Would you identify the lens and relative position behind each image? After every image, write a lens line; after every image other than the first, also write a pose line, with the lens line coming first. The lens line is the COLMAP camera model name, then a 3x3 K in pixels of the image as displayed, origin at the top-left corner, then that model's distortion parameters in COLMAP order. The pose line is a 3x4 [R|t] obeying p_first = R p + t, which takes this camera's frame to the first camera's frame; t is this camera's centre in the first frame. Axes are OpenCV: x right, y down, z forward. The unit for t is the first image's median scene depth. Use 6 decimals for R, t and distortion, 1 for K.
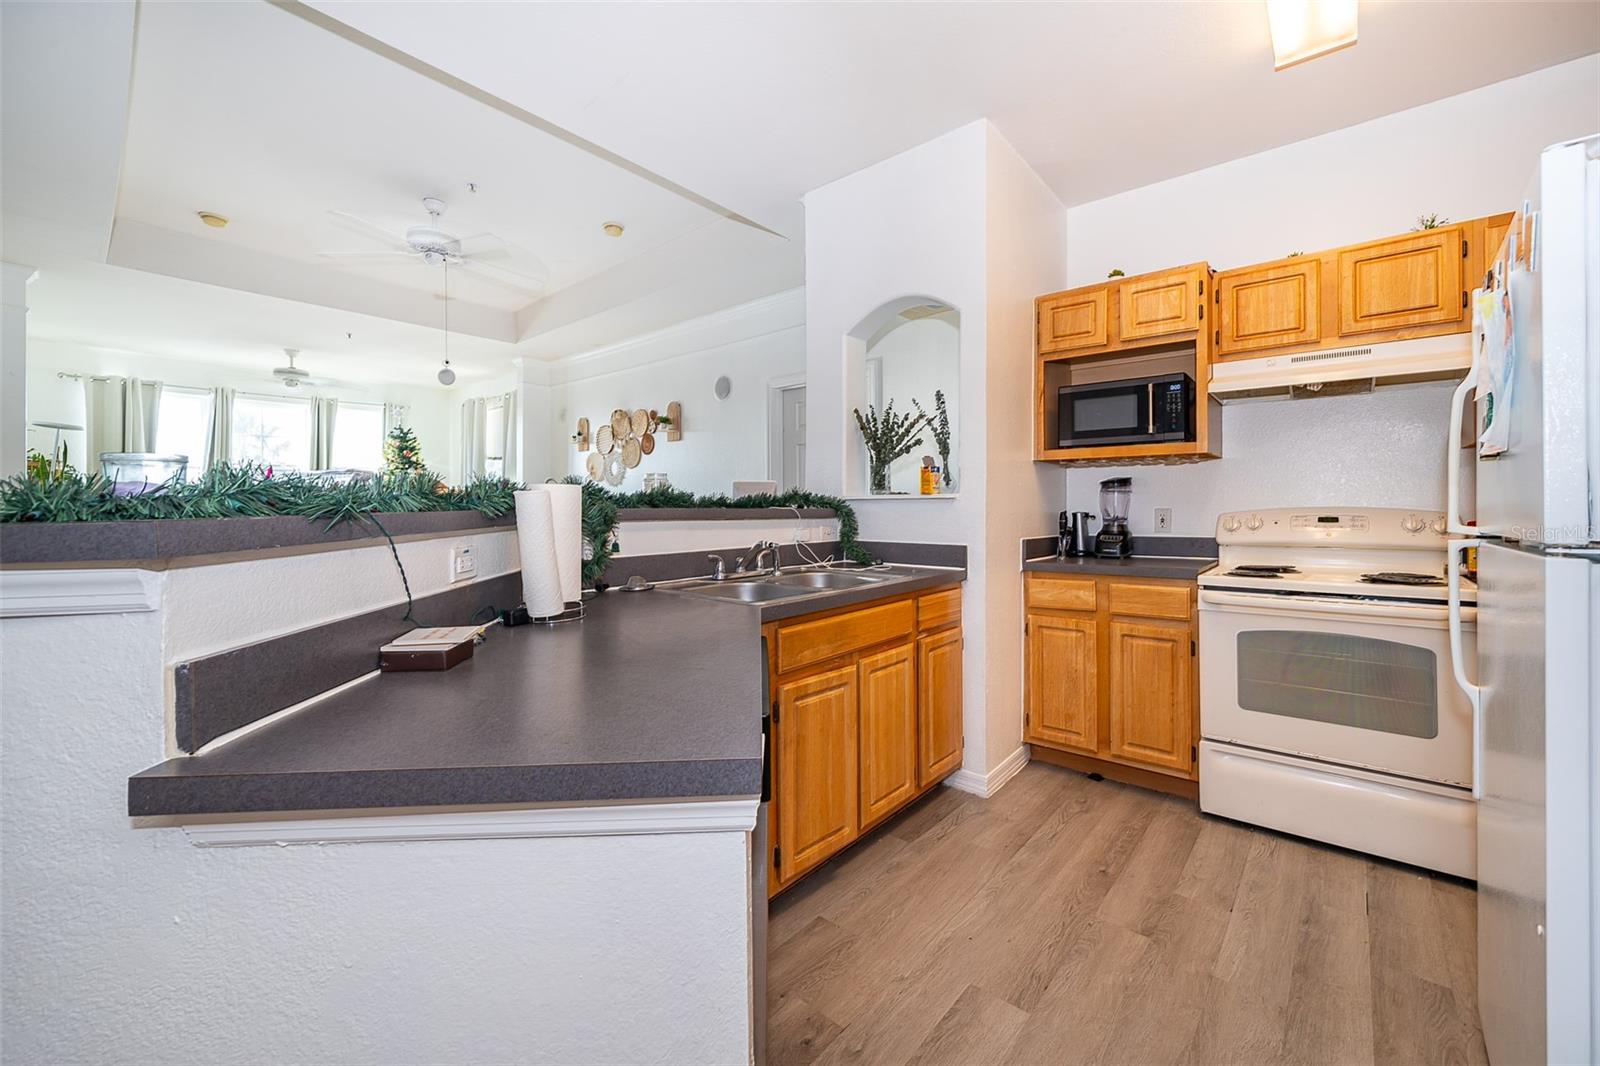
lens RADIAL K [[634.3, 0, 800.0], [0, 634.3, 533.0], [0, 0, 1]] dist [0.009631, -0.000233]
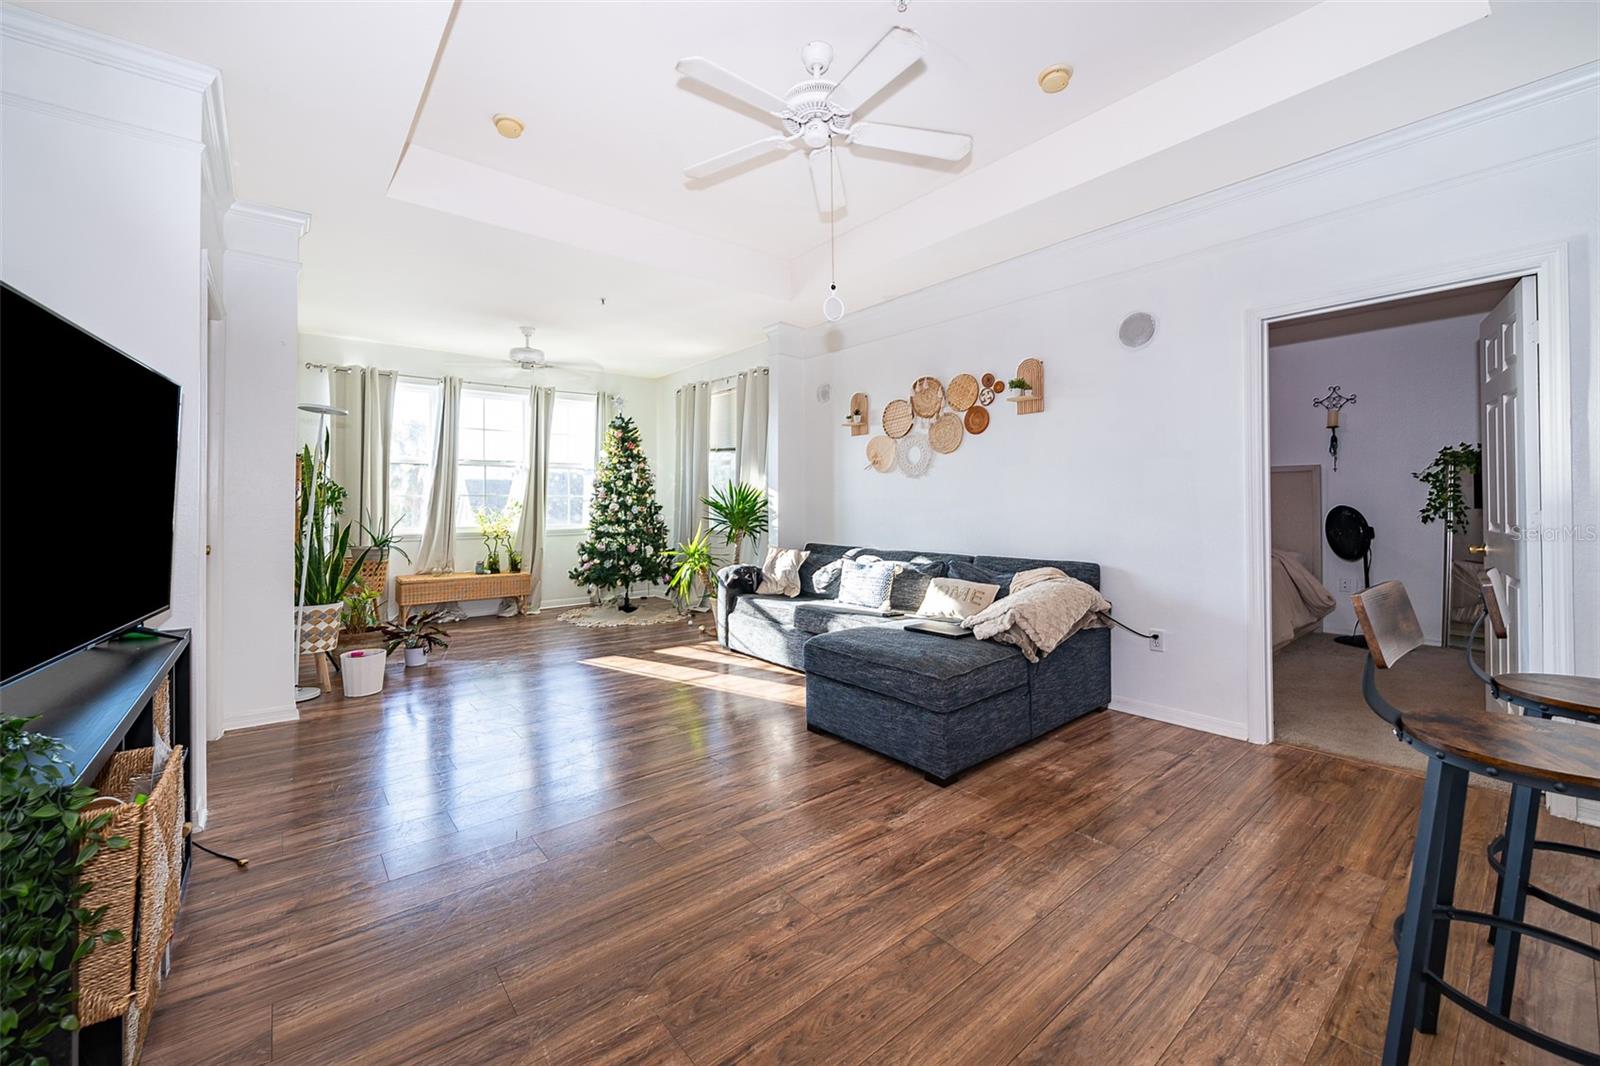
lens RADIAL K [[635.9, 0, 797.6], [0, 635.9, 515.9], [0, 0, 1]] dist [-0.001407, -0.000324]
pose [[0.985997, -0.001166, -0.166761, -0.305287], [-0.002971, 0.999694, -0.024553, -0.008620], [0.166739, 0.024704, 0.985692, 0.221802]]
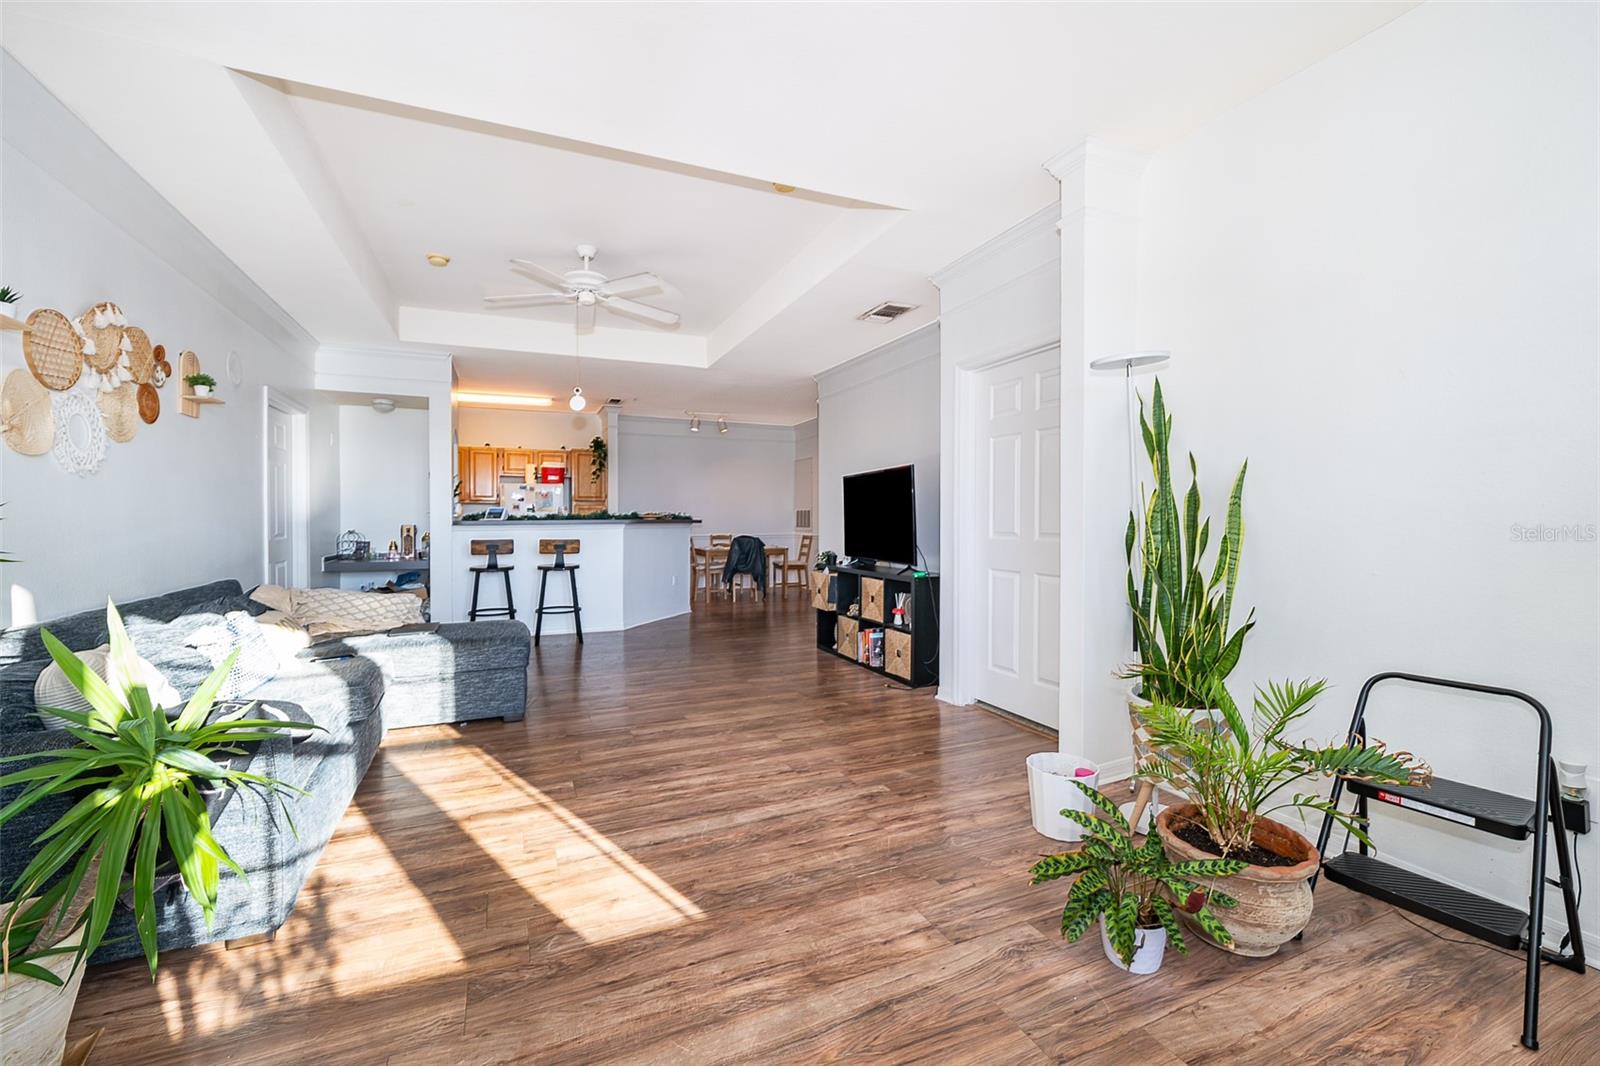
lens RADIAL K [[627.9, 0, 800.0], [0, 627.9, 533.0], [0, 0, 1]] dist [0.000469, 0.000016]
pose [[-0.891447, -0.011774, 0.452973, -0.899050], [0.017946, 0.997961, 0.061259, -0.053535], [-0.452770, 0.062738, -0.889417, 1.159769]]
